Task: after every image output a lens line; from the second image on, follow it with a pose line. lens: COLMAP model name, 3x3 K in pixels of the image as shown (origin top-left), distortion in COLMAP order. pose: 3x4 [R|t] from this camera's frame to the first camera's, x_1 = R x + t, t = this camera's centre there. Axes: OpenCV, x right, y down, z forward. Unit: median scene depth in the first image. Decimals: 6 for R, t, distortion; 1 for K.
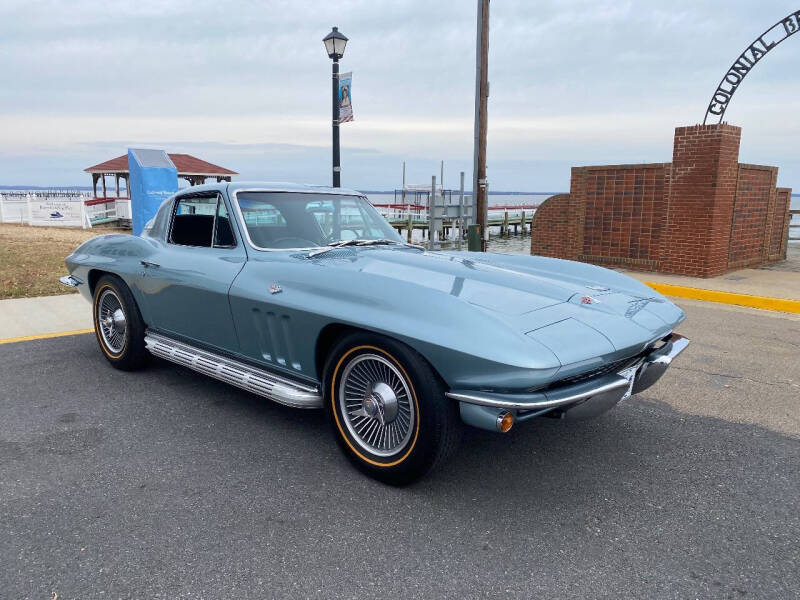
lens RADIAL K [[610.2, 0, 400.4], [0, 610.2, 308.6], [0, 0, 1]] dist [0.030623, -0.034005]
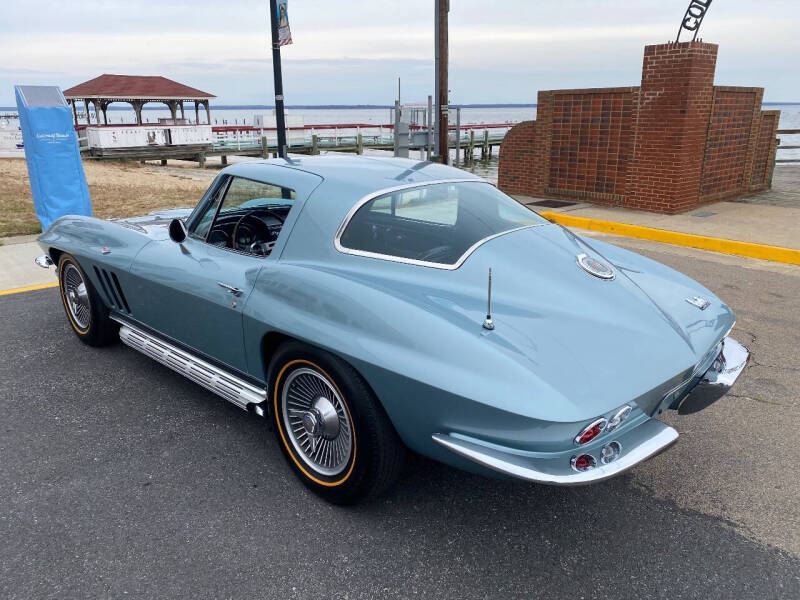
lens RADIAL K [[610.2, 0, 405.0], [0, 610.2, 298.2], [0, 0, 1]] dist [0.030623, -0.034005]
pose [[0.999707, -0.009453, -0.022303, 0.114542], [0.011951, 0.993332, 0.114672, -0.035552], [0.021070, -0.114905, 0.993153, 0.057061]]
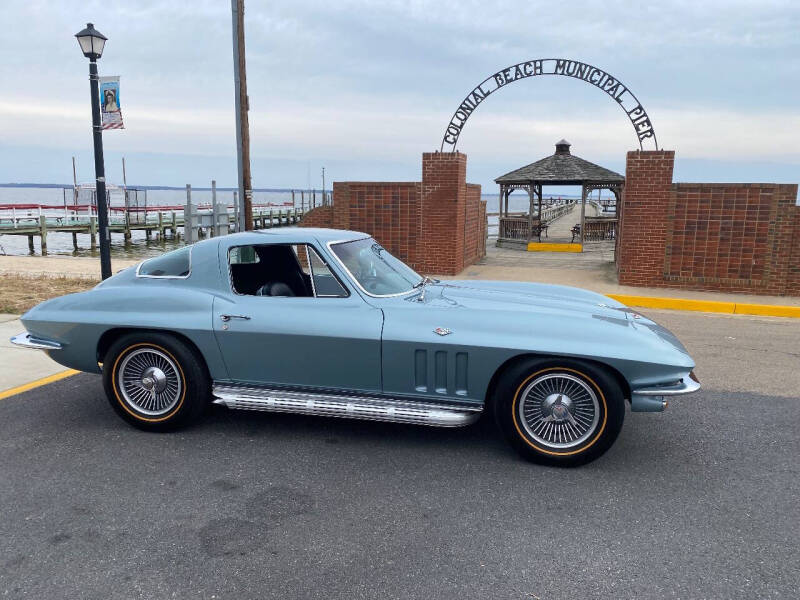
lens RADIAL K [[610.2, 0, 401.4], [0, 610.2, 299.1], [0, 0, 1]] dist [0.030623, -0.034005]
pose [[0.851815, -0.084222, 0.517028, -0.234472], [0.088525, 0.995939, 0.016388, -0.032325], [-0.516309, 0.031810, 0.855812, 0.004653]]
